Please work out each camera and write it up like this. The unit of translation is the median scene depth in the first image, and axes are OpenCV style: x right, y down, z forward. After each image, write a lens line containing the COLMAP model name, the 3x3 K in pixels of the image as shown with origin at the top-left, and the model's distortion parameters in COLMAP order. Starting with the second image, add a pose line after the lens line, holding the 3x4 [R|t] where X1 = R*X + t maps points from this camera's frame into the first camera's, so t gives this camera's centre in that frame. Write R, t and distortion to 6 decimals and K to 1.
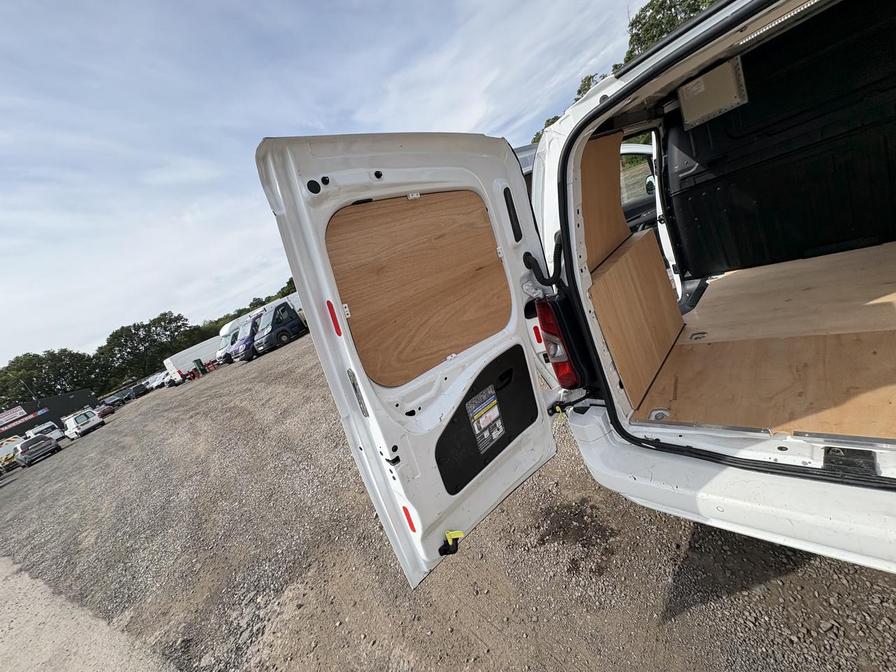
lens RADIAL K [[359.7, 0, 450.9], [0, 359.7, 337.6], [0, 0, 1]] dist [0.006031, -0.000843]
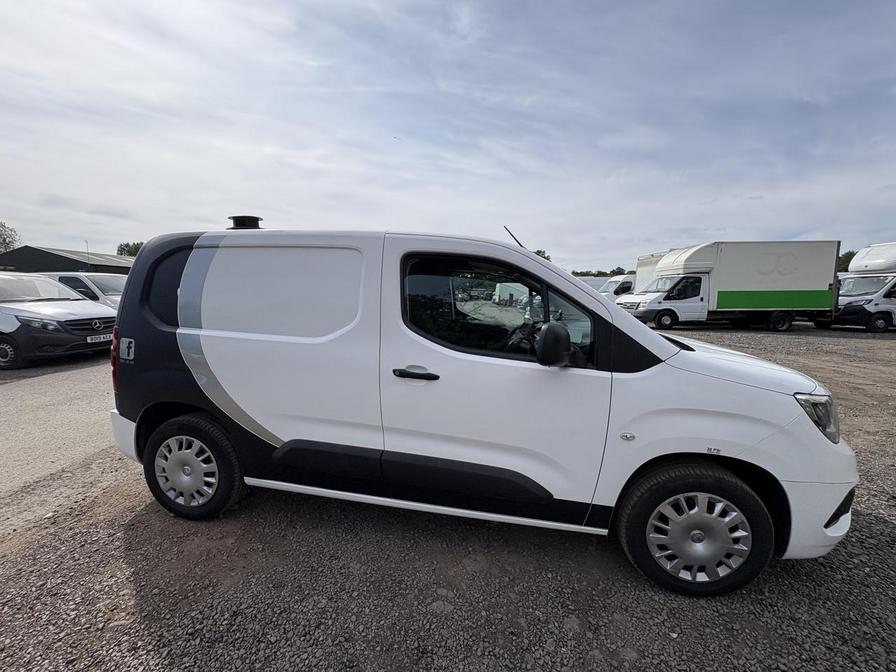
lens RADIAL K [[359.7, 0, 451.8], [0, 359.7, 334.2], [0, 0, 1]] dist [0.006031, -0.000843]
pose [[0.508126, 0.503759, -0.698595, 2.619318], [-0.457547, 0.845074, 0.276587, -1.200154], [0.729698, 0.179099, 0.659898, 0.249712]]
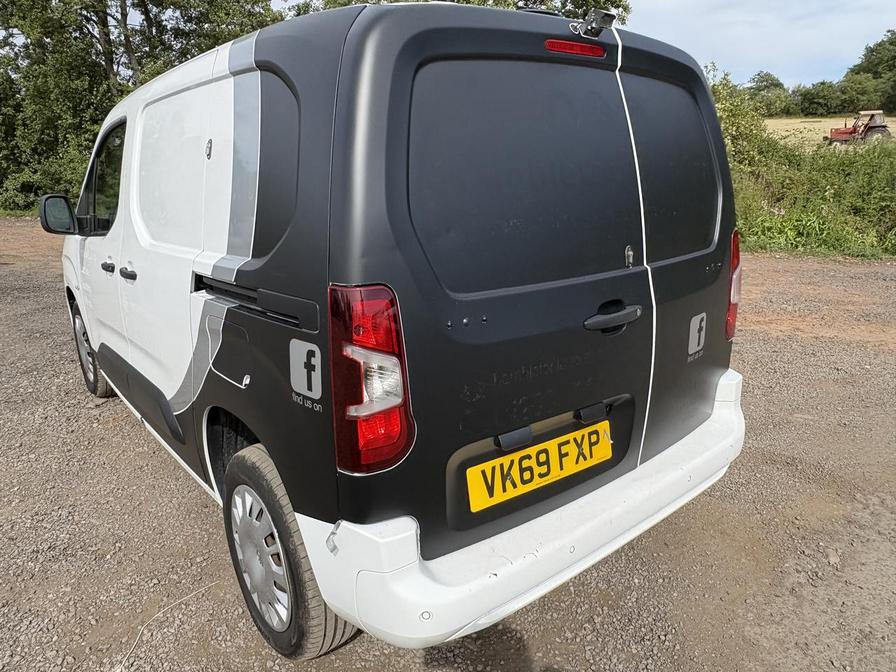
lens RADIAL K [[612.7, 0, 452.7], [0, 612.7, 339.7], [0, 0, 1]] dist [0.017115, -0.004864]
pose [[0.115113, 0.136093, 0.983986, -0.527908], [0.242297, 0.956804, -0.160679, 0.127718], [-0.963349, 0.256913, 0.077166, 0.748384]]
